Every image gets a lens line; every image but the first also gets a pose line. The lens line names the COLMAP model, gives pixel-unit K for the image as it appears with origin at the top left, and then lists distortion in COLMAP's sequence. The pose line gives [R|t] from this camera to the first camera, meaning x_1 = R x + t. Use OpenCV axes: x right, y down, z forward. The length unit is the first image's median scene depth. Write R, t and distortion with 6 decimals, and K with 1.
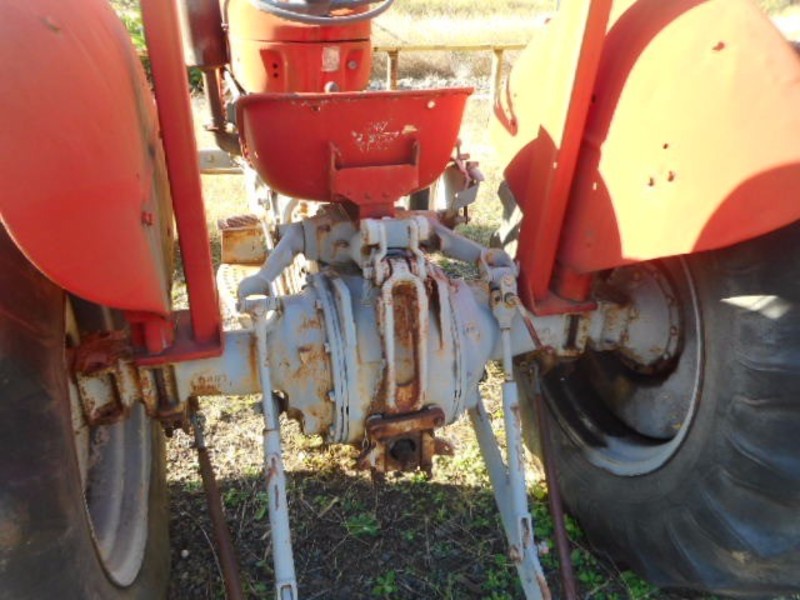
lens RADIAL K [[617.1, 0, 400.0], [0, 617.1, 300.0], [0, 0, 1]] dist [0.024933, -0.001444]
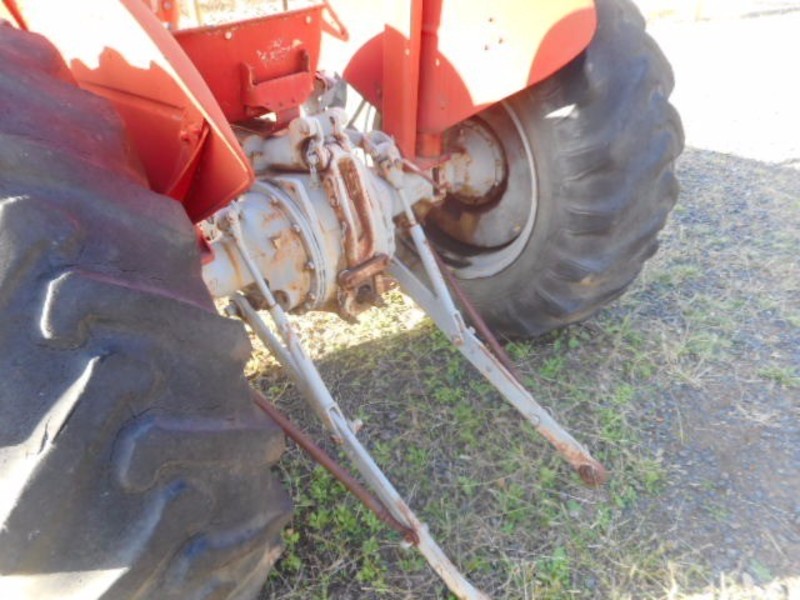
lens RADIAL K [[619.2, 0, 400.0], [0, 619.2, 300.0], [0, 0, 1]] dist [0.010652, 0.003431]
pose [[0.869822, -0.319650, 0.375810, -0.436975], [0.283947, 0.947269, 0.148510, 0.084504], [-0.403464, -0.022467, 0.914719, -0.227109]]
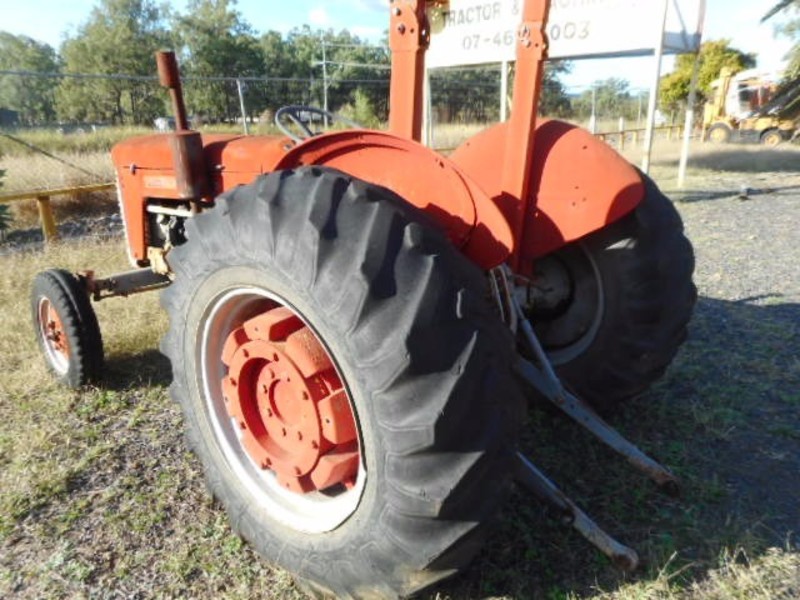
lens RADIAL K [[617.1, 0, 400.0], [0, 617.1, 300.0], [0, 0, 1]] dist [0.024933, -0.001444]
pose [[0.835346, -0.209018, 0.508438, -1.205909], [0.295302, 0.950736, -0.094324, 0.154576], [-0.463675, 0.228936, 0.855917, -0.520748]]
